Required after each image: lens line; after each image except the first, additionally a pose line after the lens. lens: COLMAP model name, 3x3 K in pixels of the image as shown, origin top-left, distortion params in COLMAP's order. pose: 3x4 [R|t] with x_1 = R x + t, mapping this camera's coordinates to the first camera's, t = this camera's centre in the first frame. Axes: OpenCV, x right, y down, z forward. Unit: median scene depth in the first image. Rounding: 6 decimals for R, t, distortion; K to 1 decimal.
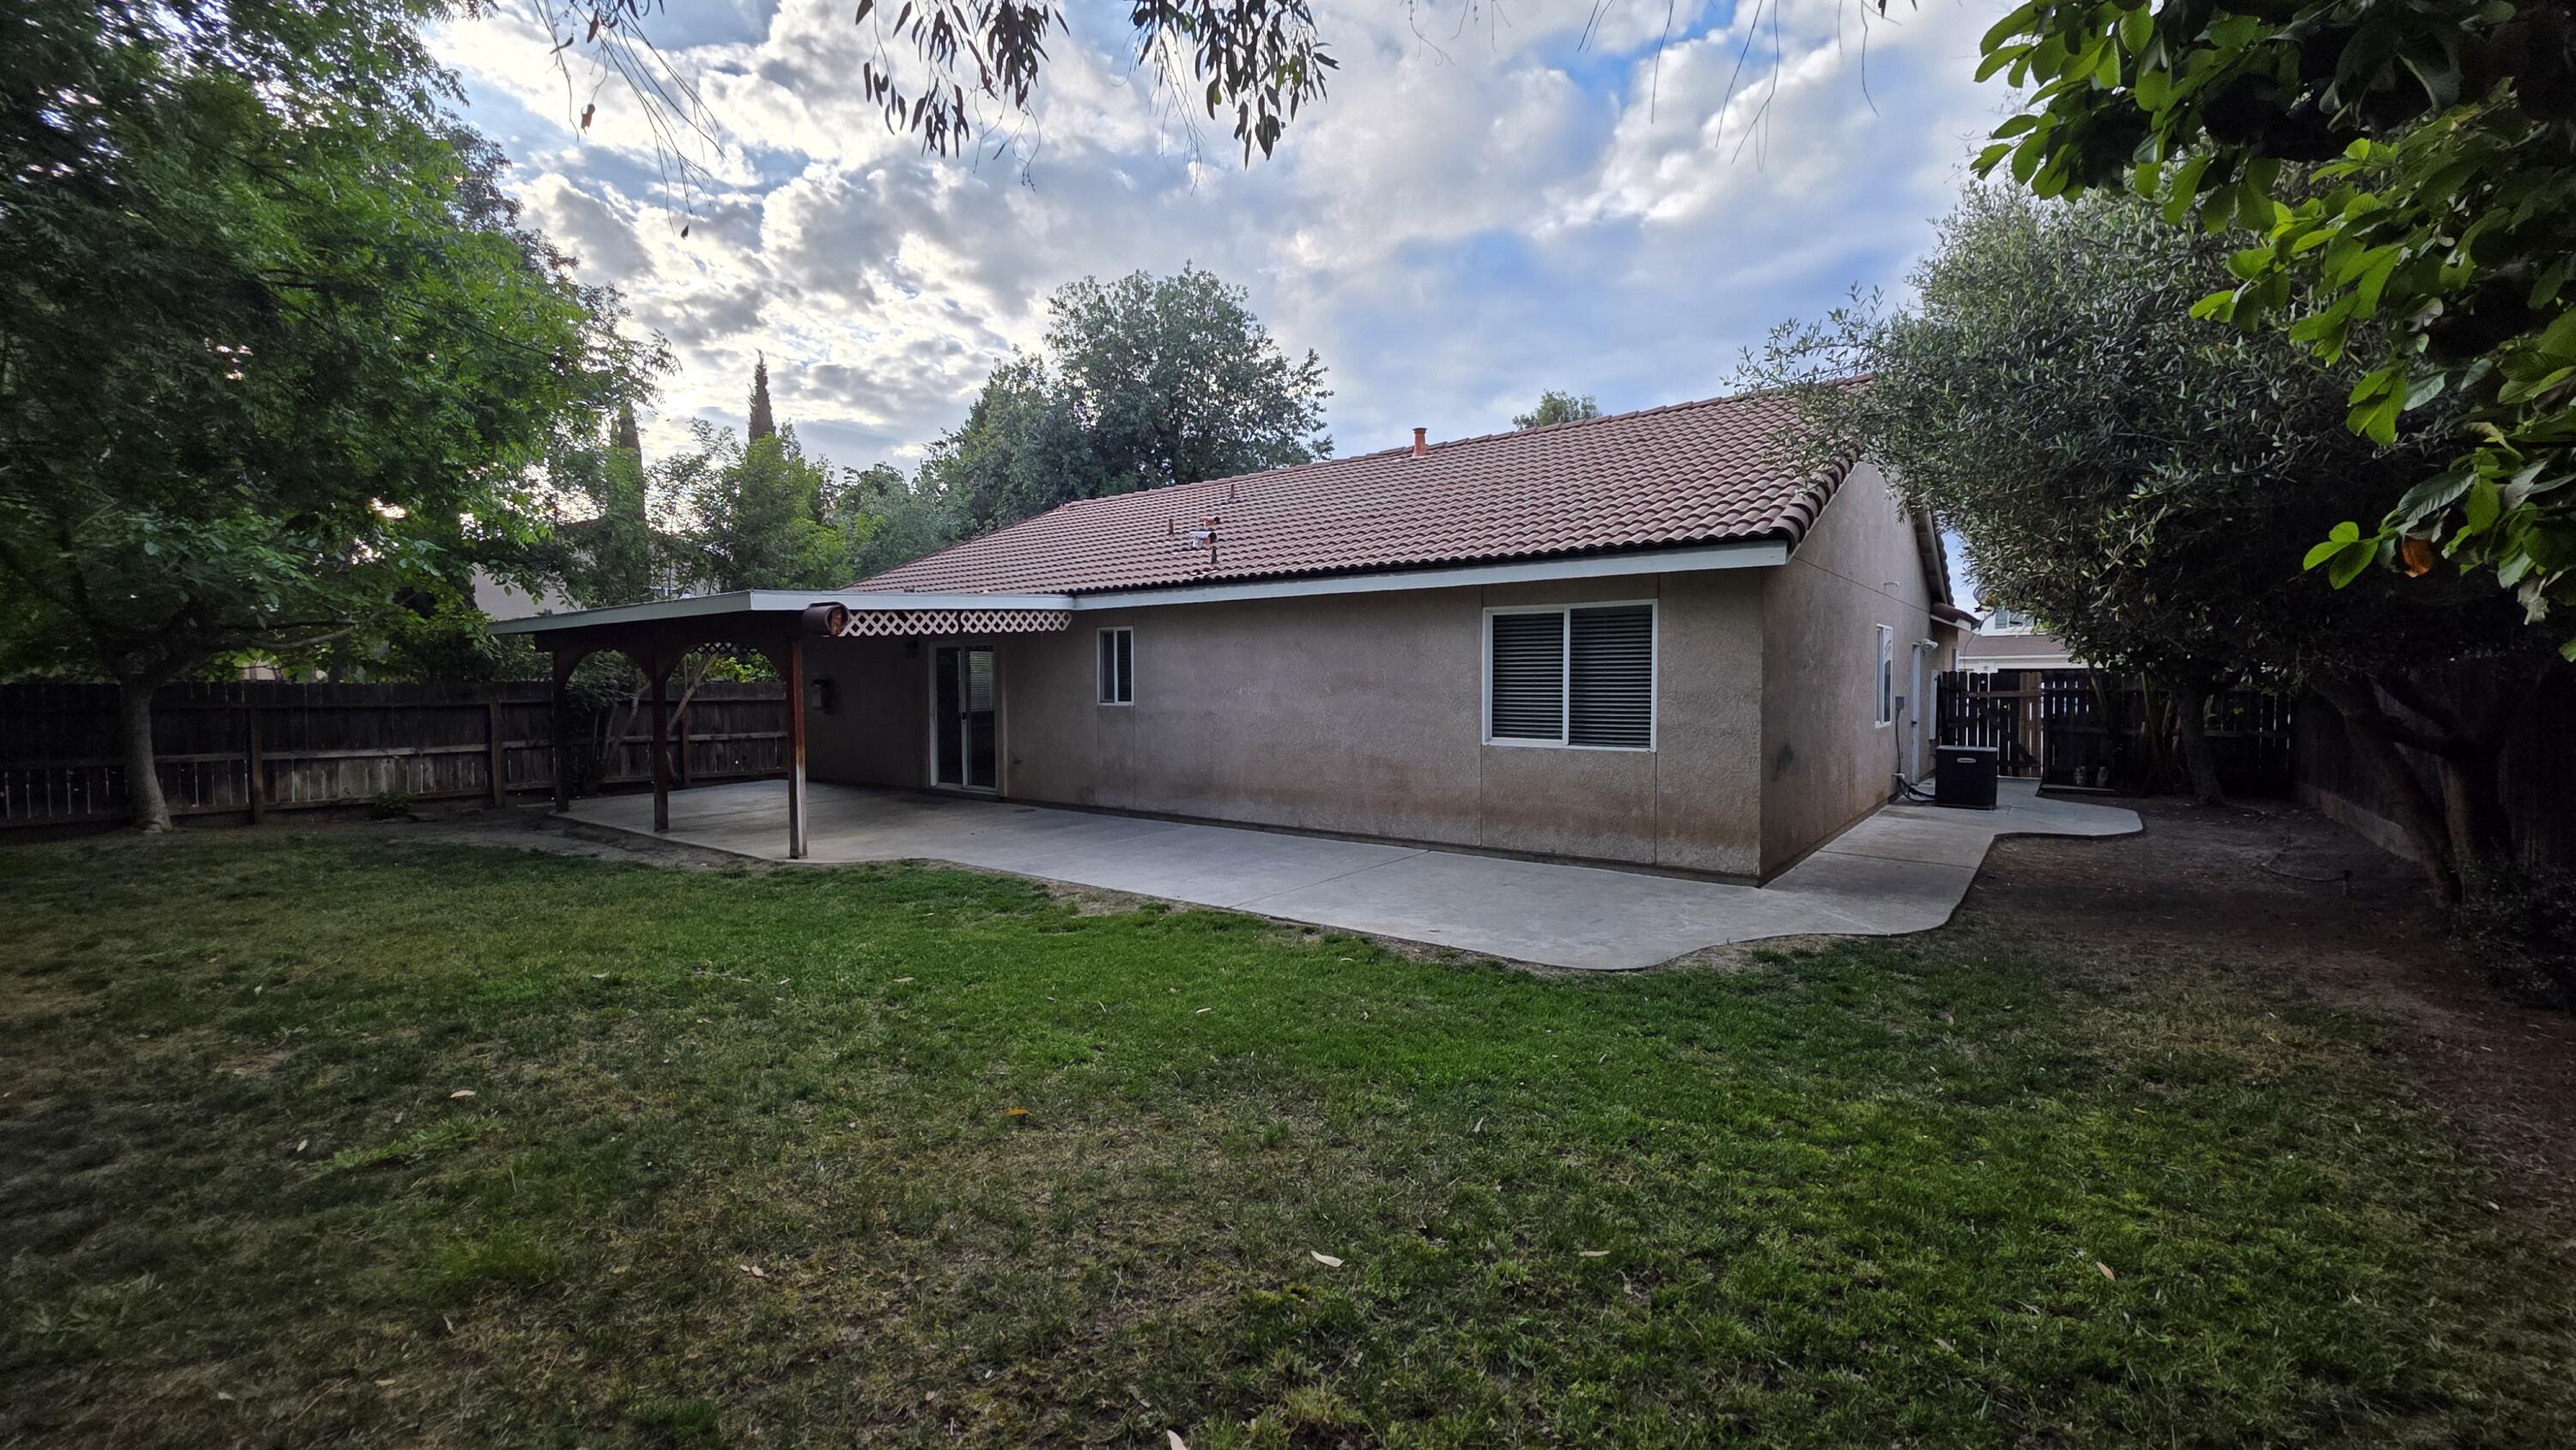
lens RADIAL K [[1044.1, 0, 1280.2], [0, 1044.1, 726.3], [0, 0, 1]] dist [-0.002000, 0.000020]
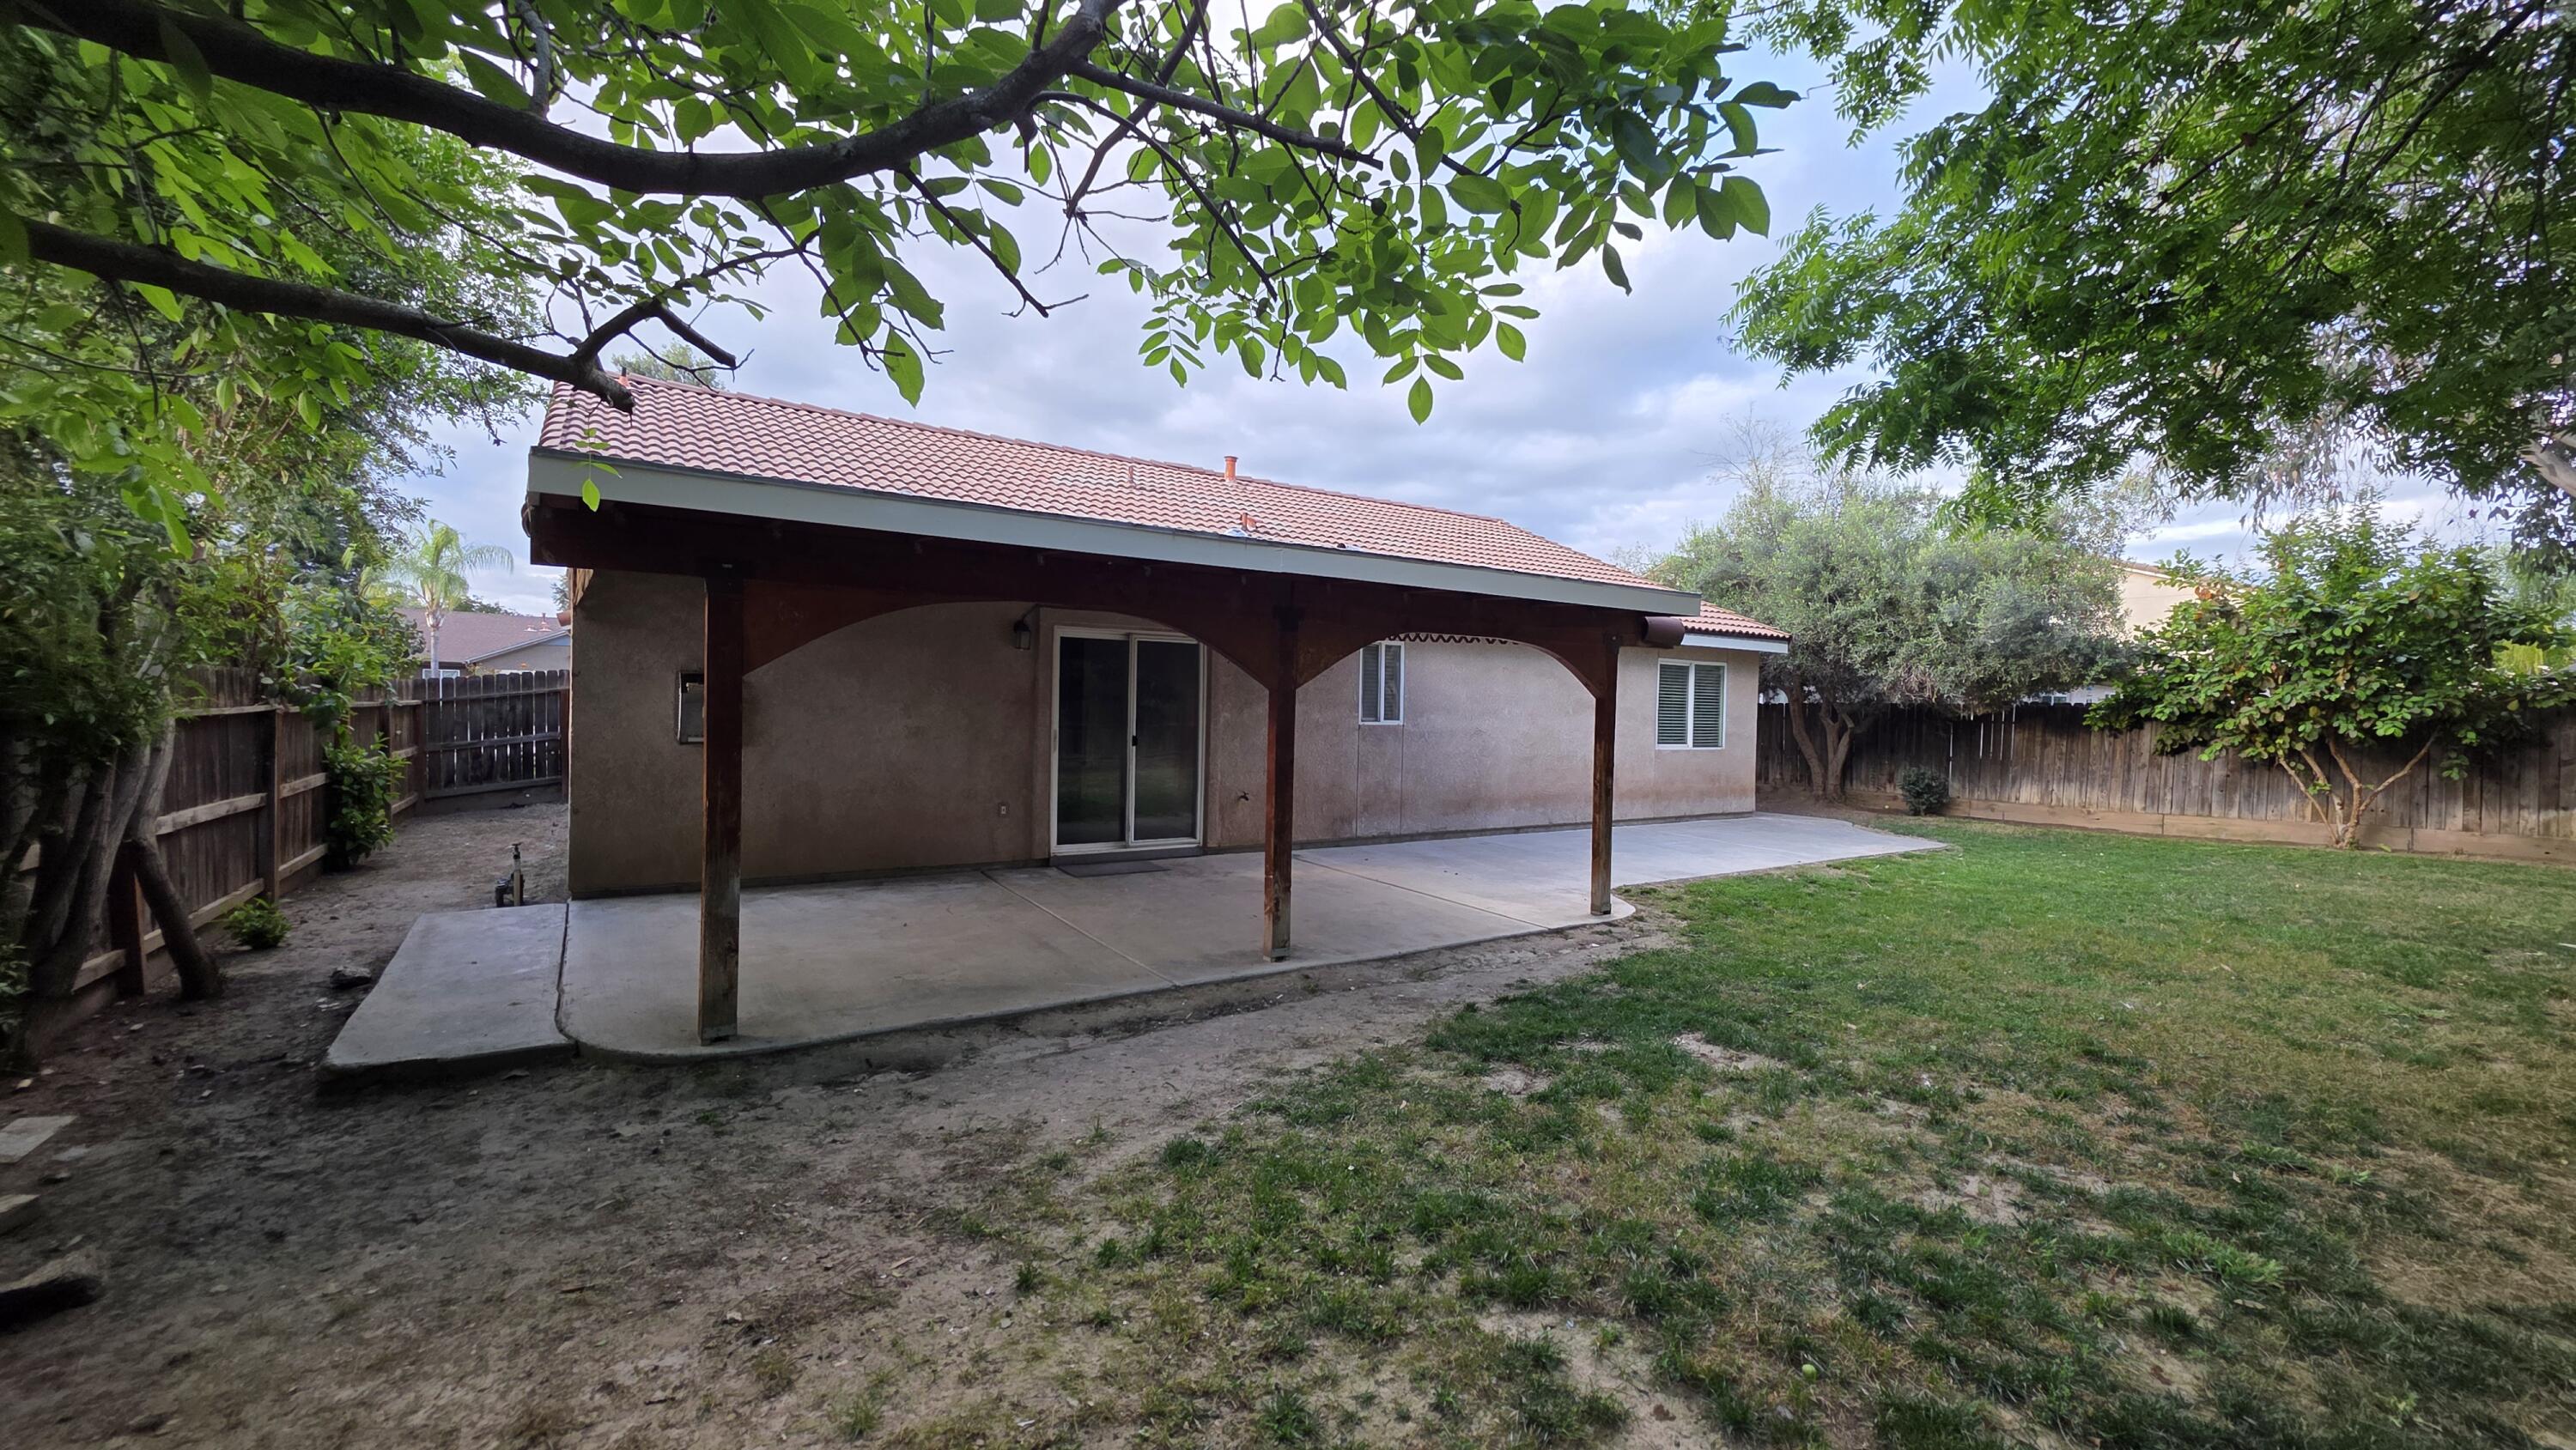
lens RADIAL K [[1044.1, 0, 1287.6], [0, 1044.1, 725.0], [0, 0, 1]] dist [-0.002000, 0.000020]
pose [[0.311305, -0.004219, 0.950301, -0.954435], [0.020663, 0.999784, -0.002330, -0.017076], [-0.950085, 0.020362, 0.311325, 0.708560]]
